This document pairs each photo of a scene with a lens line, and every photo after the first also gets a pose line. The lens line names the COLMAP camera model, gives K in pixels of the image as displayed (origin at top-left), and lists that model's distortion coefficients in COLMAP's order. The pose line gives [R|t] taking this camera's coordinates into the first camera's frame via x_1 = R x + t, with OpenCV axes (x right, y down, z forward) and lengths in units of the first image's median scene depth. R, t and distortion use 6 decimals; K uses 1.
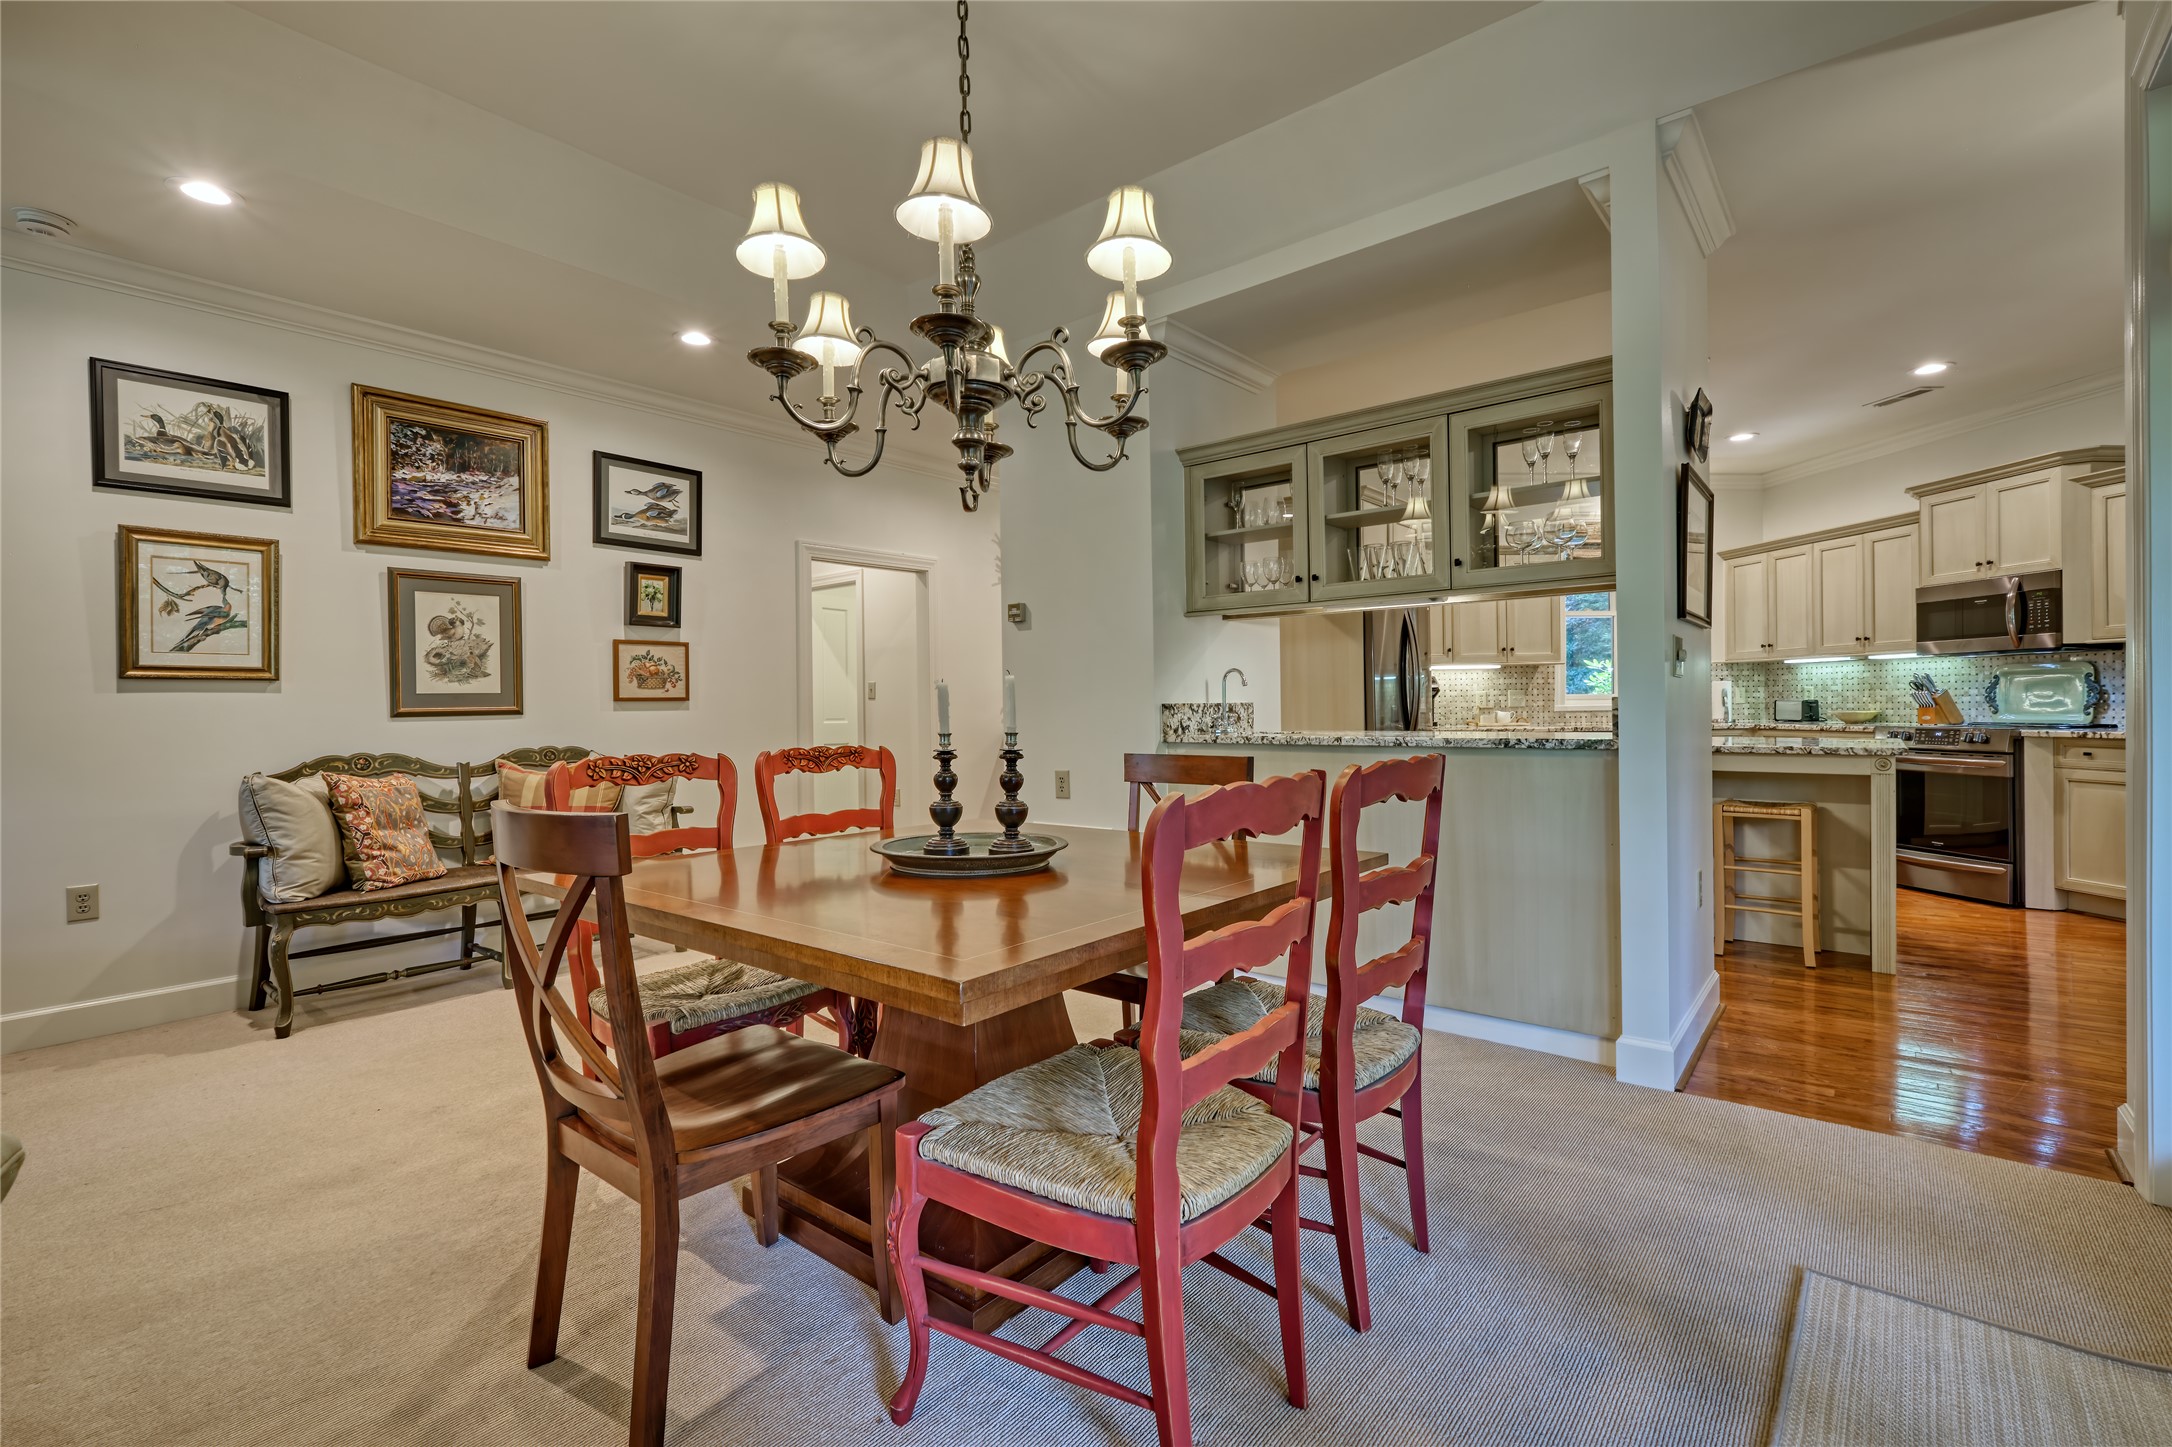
lens RADIAL K [[966.1, 0, 1084.4], [0, 966.1, 713.1], [0, 0, 1]] dist [0.000722, -0.004322]
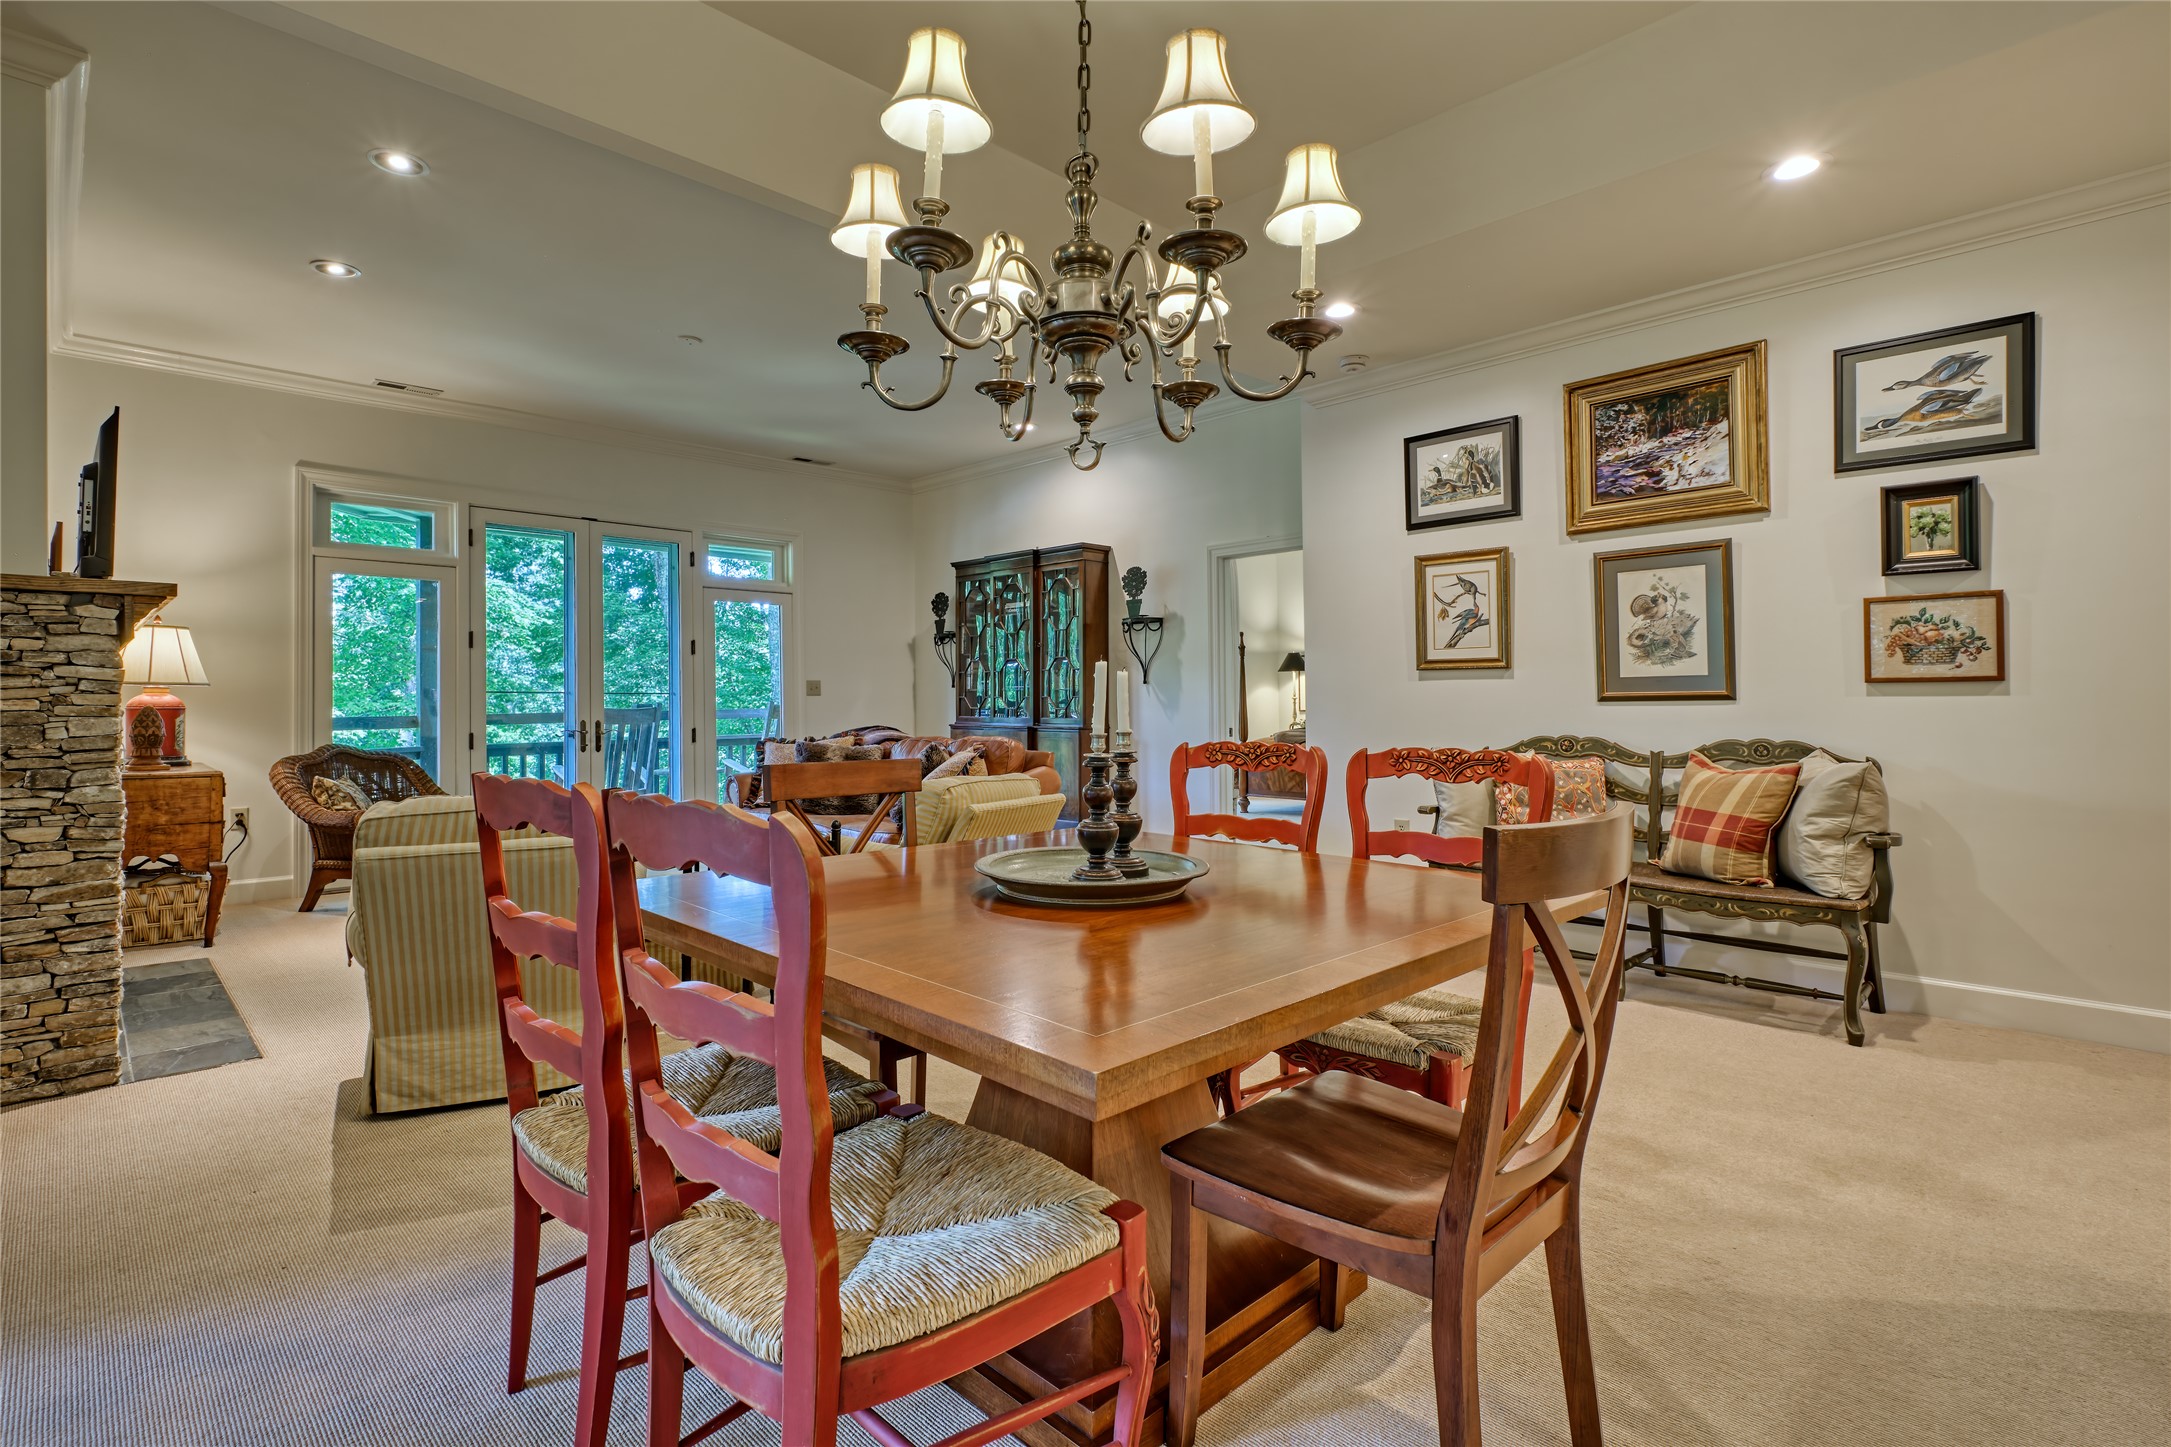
lens RADIAL K [[1048.8, 0, 1071.6], [0, 1048.8, 686.2], [0, 0, 1]] dist [0.004483, -0.000874]
pose [[-0.108687, -0.001418, -0.994075, 0.397276], [-0.000090, 0.999999, -0.001417, -0.009336], [0.994076, -0.000064, -0.108687, 0.529519]]
